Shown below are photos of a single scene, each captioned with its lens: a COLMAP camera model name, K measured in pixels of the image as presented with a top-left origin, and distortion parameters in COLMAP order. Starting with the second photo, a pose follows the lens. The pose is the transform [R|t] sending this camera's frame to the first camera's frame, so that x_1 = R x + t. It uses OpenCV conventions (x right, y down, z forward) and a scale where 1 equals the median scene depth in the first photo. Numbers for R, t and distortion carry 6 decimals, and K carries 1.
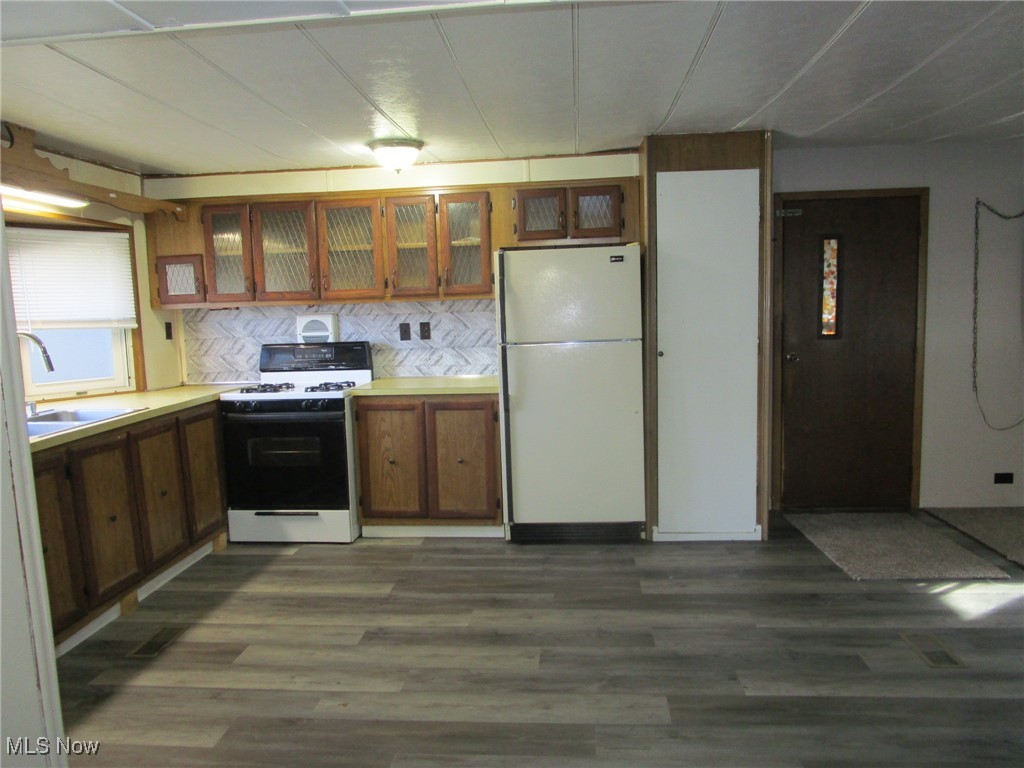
lens RADIAL K [[725.3, 0, 509.3], [0, 725.3, 388.7], [0, 0, 1]] dist [-0.038893, 0.015171]
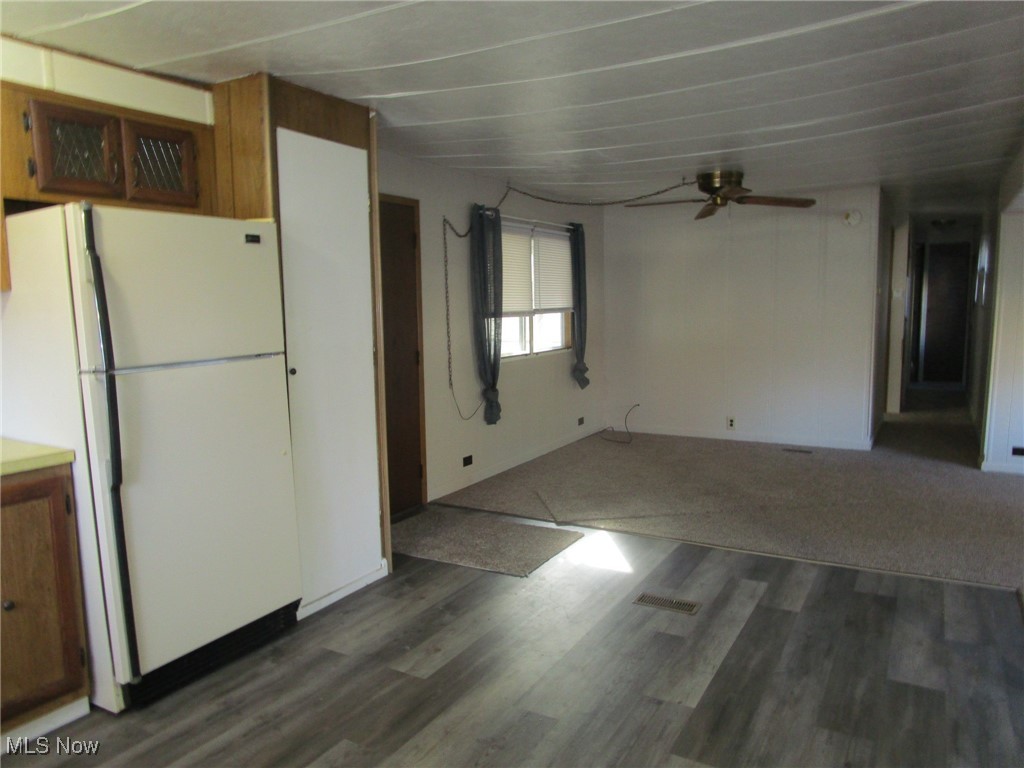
lens RADIAL K [[723.3, 0, 506.4], [0, 723.3, 389.1], [0, 0, 1]] dist [-0.035644, 0.006770]
pose [[0.427989, -0.082982, 0.899967, -0.357836], [0.102449, 0.993812, 0.042915, -0.037794], [-0.897959, 0.073833, 0.433842, 0.461561]]
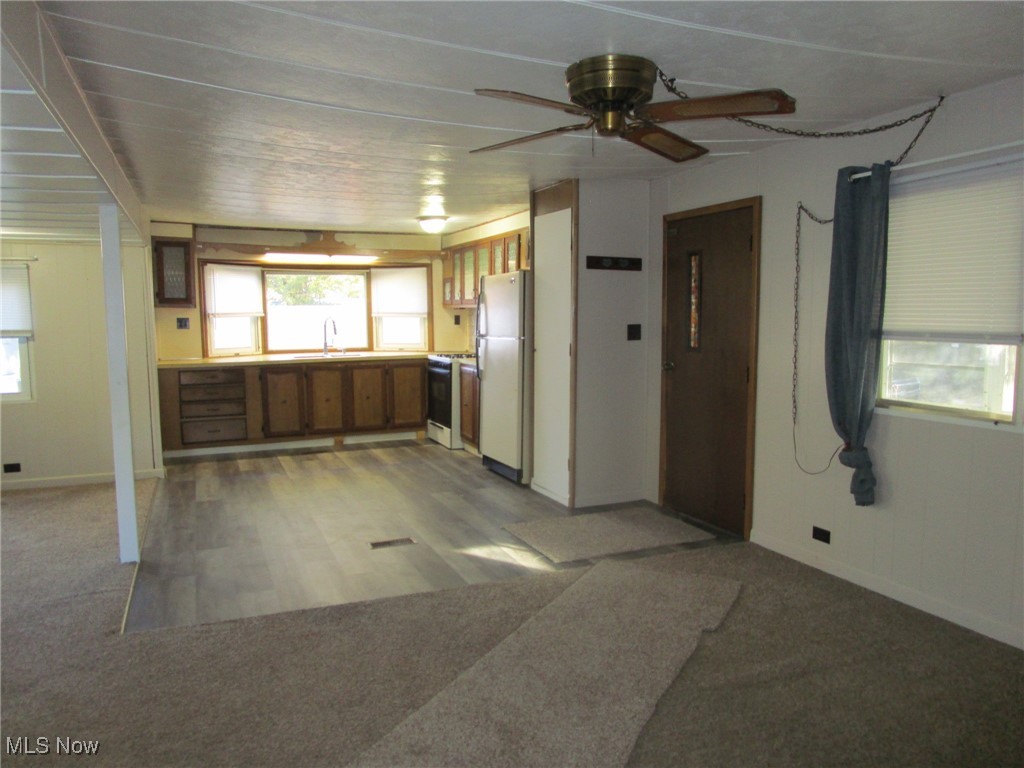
lens RADIAL K [[725.3, 0, 509.3], [0, 725.3, 388.7], [0, 0, 1]] dist [-0.038893, 0.015171]
pose [[0.478523, 0.119946, -0.869844, 1.332740], [-0.110095, 0.991005, 0.076087, -0.072345], [0.871146, 0.059356, 0.487424, 0.290420]]
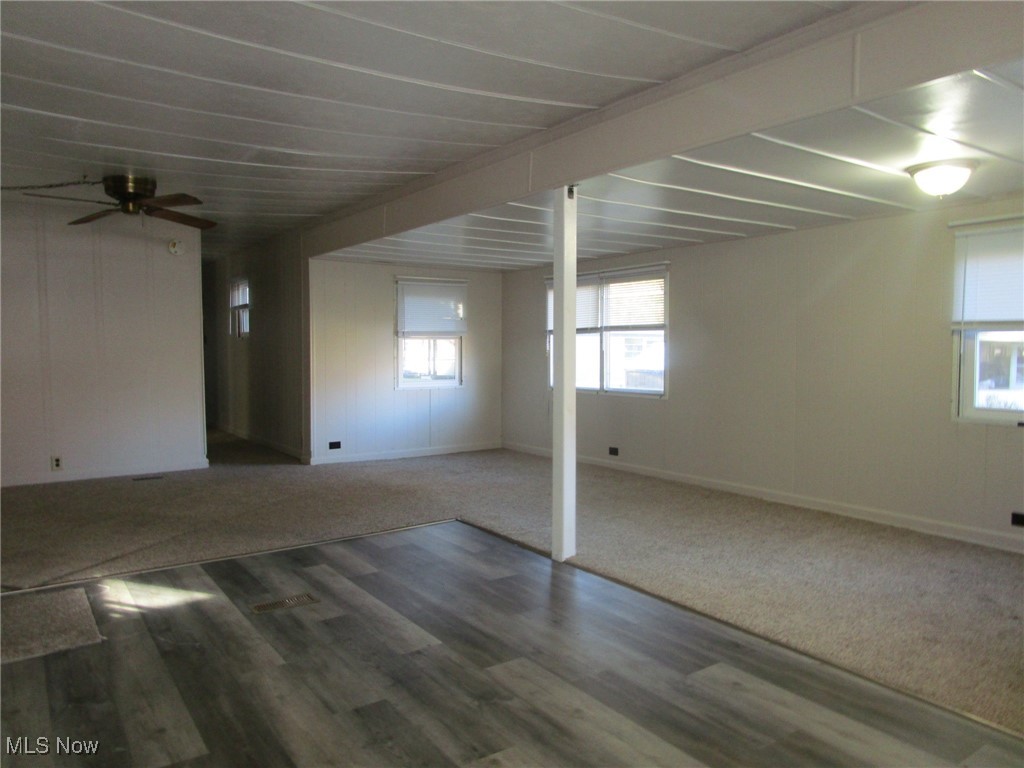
lens RADIAL K [[725.3, 0, 509.3], [0, 725.3, 388.7], [0, 0, 1]] dist [-0.038893, 0.015171]
pose [[-0.646760, -0.010643, 0.762620, -0.338912], [0.109675, 0.988213, 0.106804, -0.037558], [-0.754767, 0.152716, -0.637969, 0.928025]]
